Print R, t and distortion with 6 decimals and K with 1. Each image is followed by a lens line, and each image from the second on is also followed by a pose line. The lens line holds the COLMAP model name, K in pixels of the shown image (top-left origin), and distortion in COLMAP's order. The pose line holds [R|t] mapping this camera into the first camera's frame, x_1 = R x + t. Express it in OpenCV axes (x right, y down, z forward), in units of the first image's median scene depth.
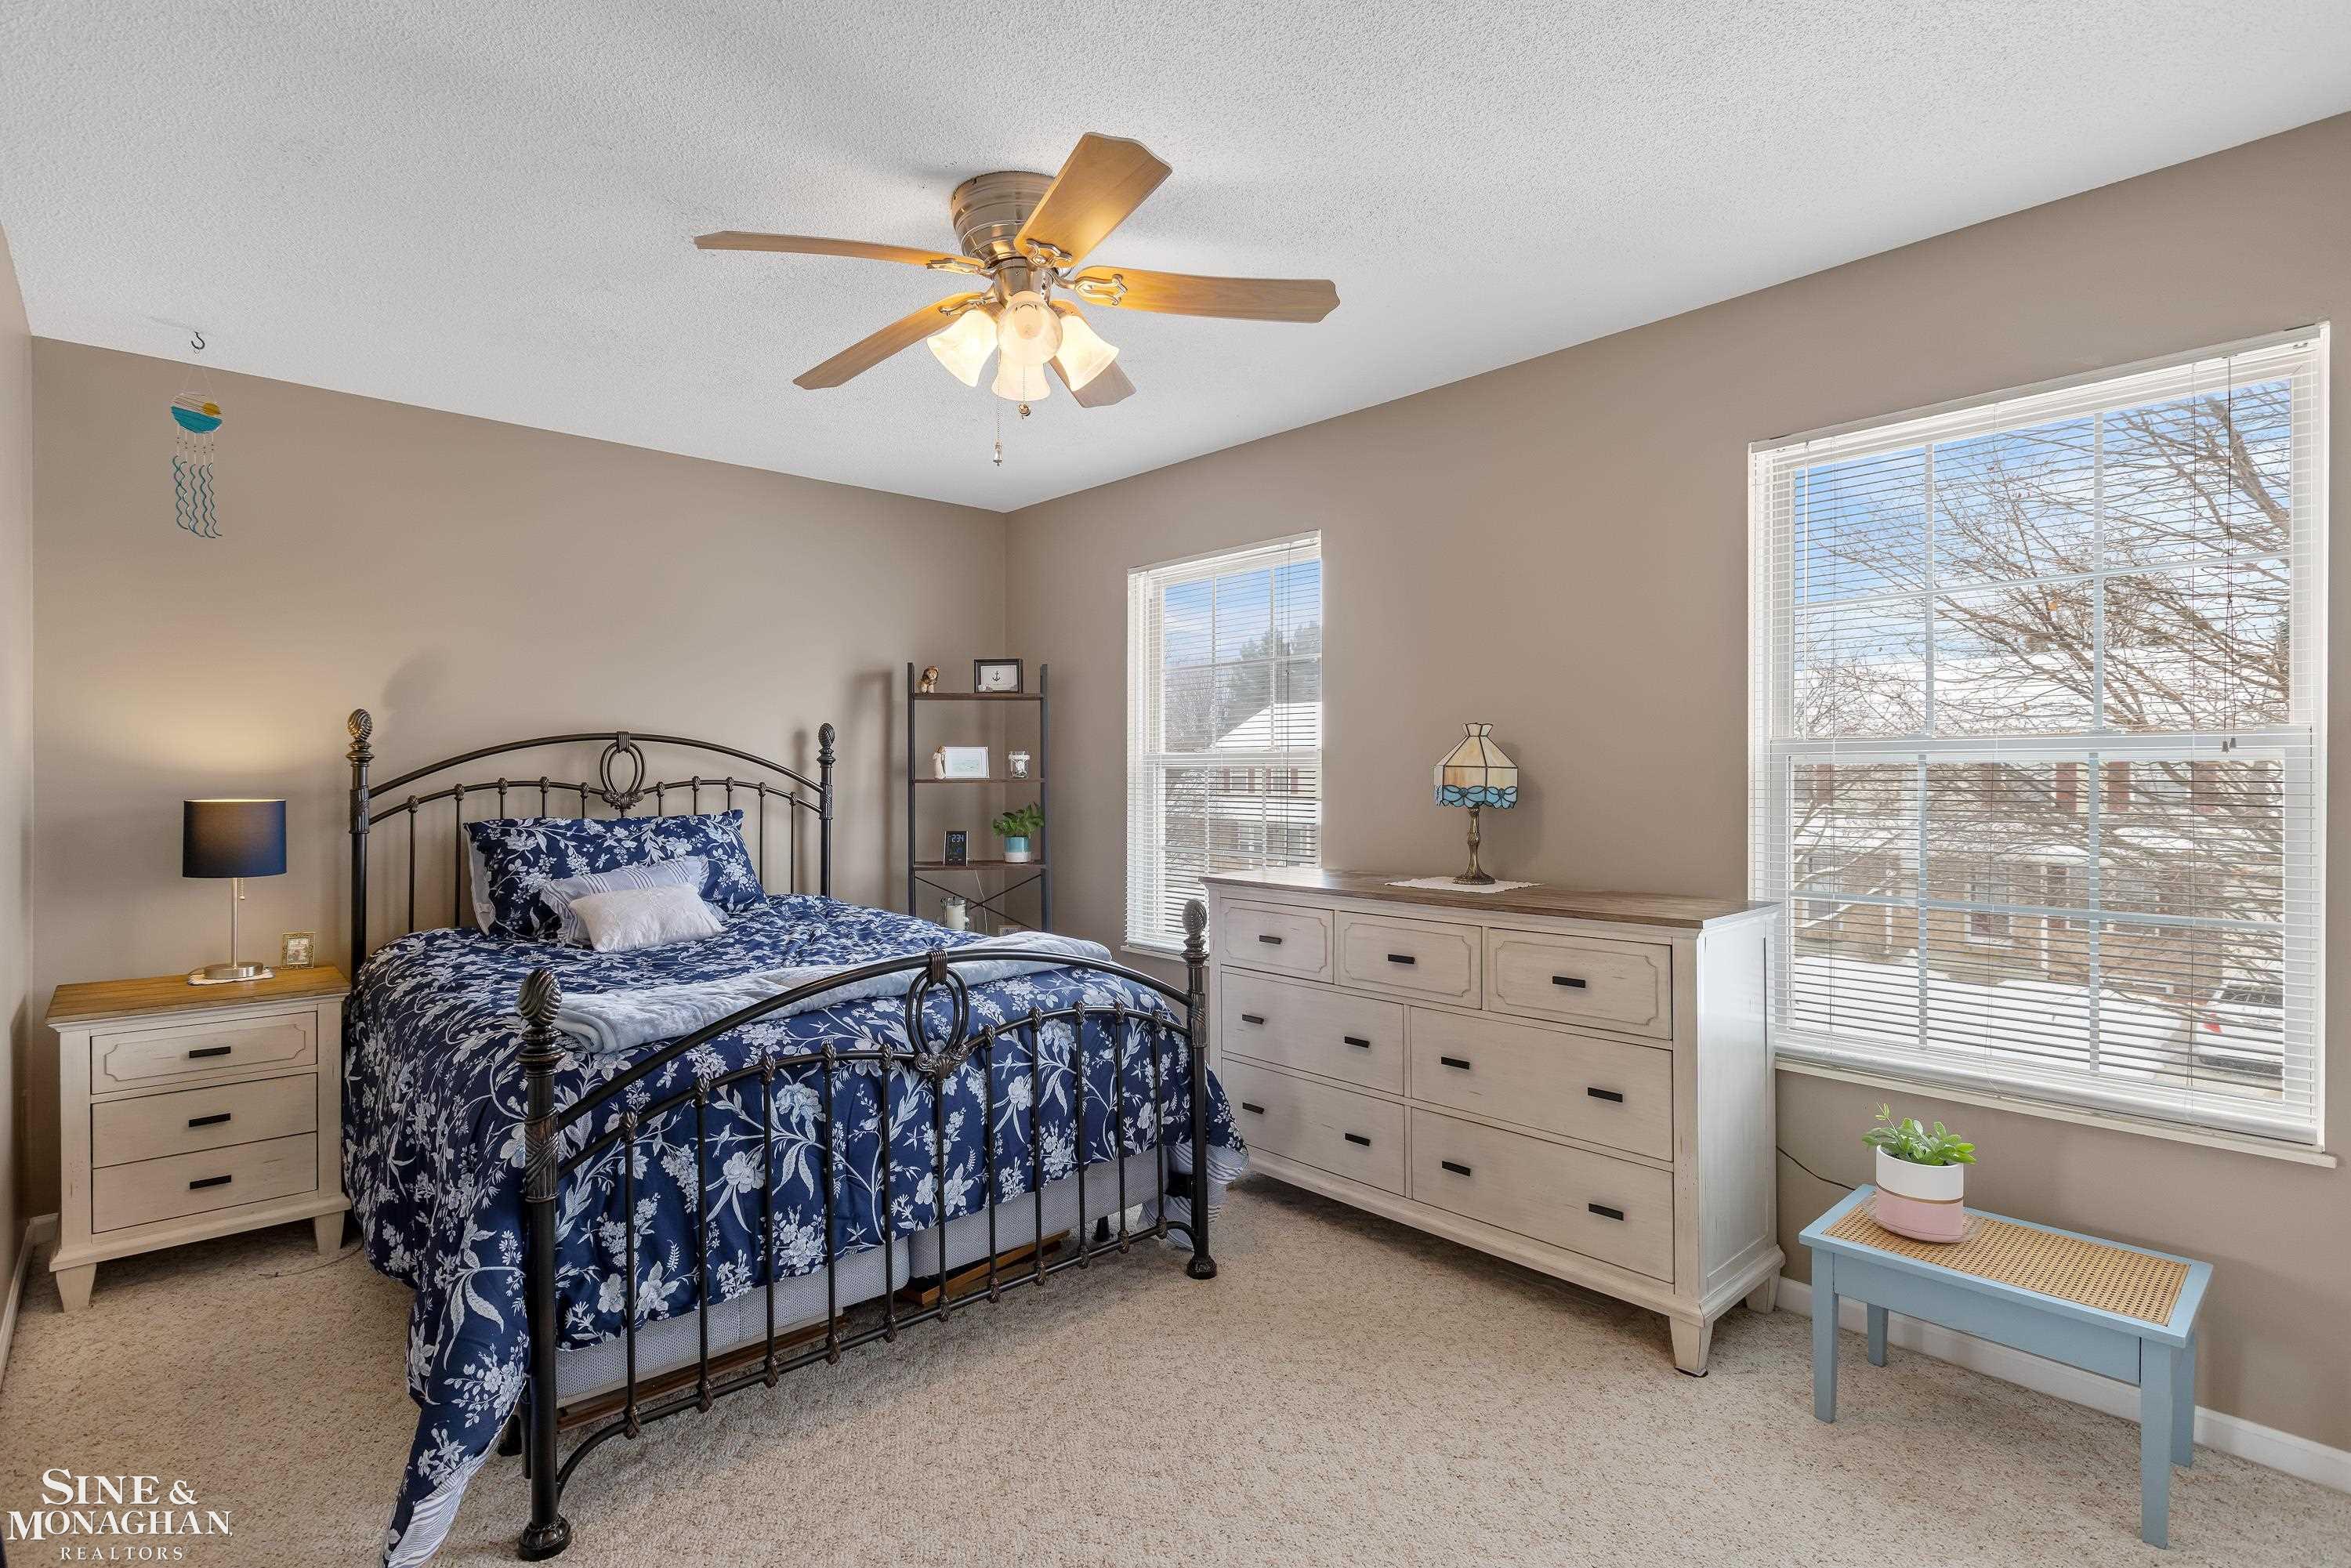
lens RADIAL K [[1149.7, 0, 1180.3], [0, 1149.7, 779.8], [0, 0, 1]] dist [-0.001245, -0.000228]
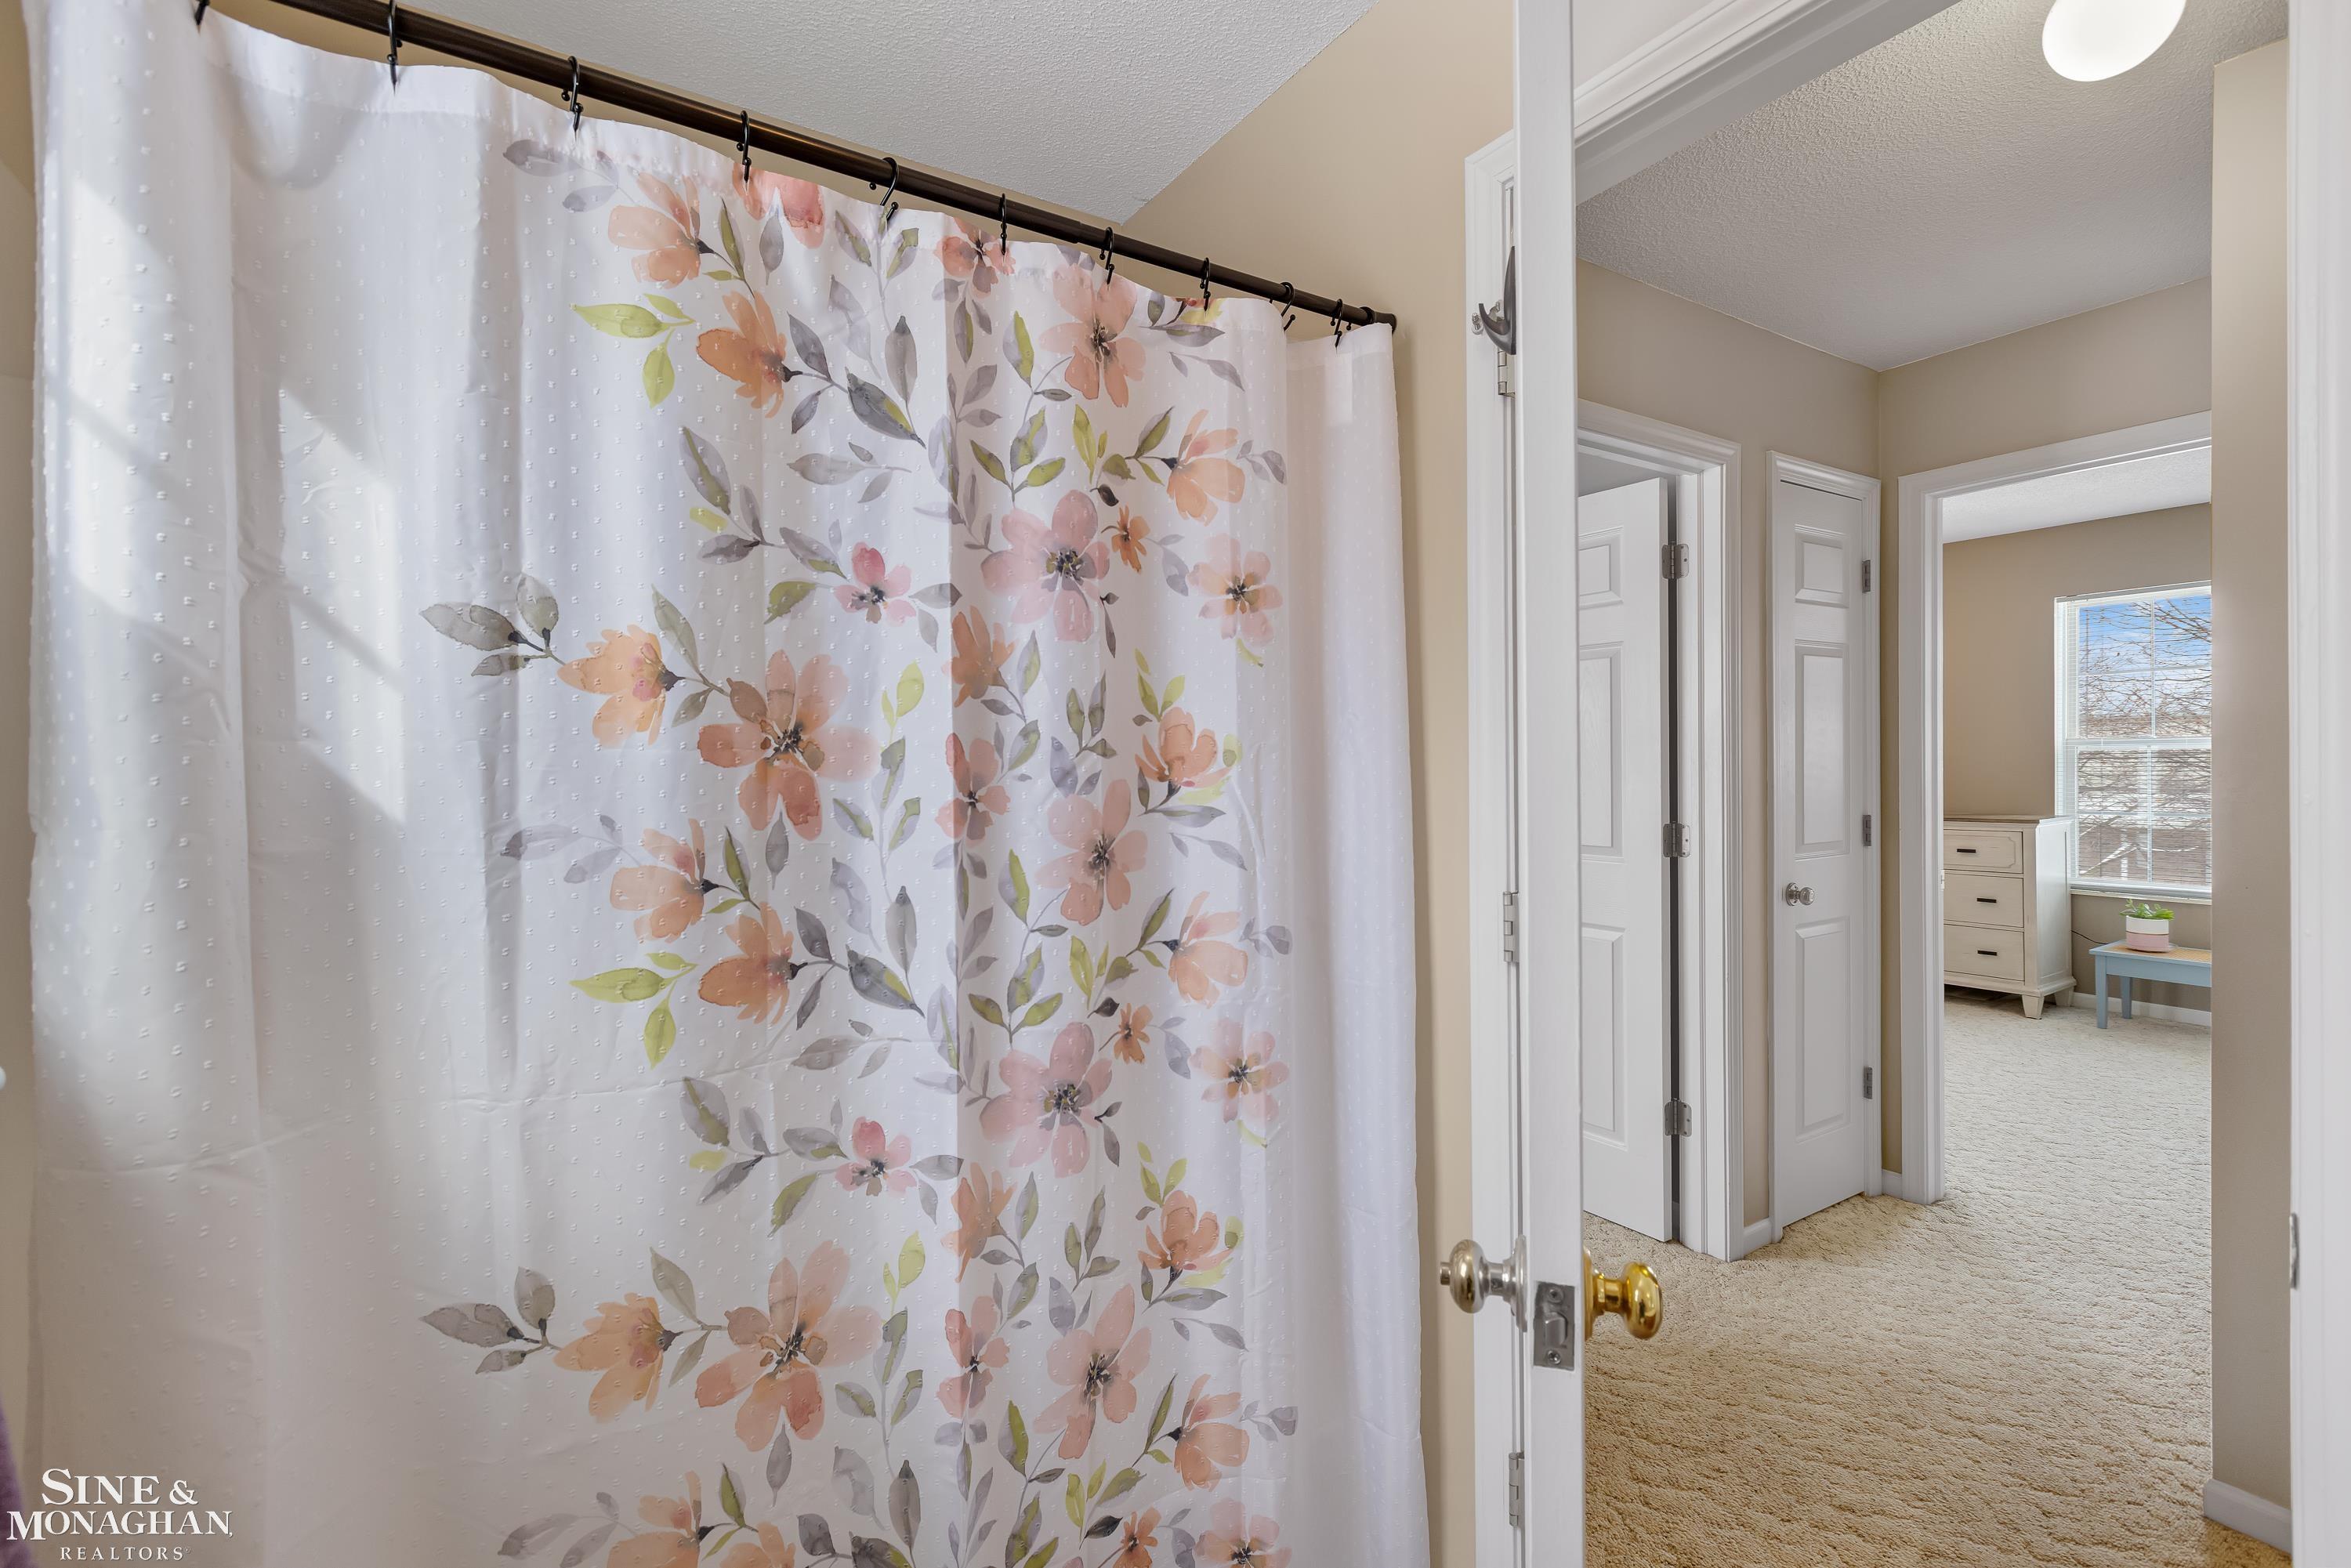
lens RADIAL K [[1045.8, 0, 1173.6], [0, 1045.8, 782.5], [0, 0, 1]] dist [0.000837, 0.000225]
pose [[0.983879, -0.008757, -0.178622, -0.846631], [0.011670, 0.999815, 0.015267, -0.006122], [0.178455, -0.017106, 0.983799, -1.323465]]
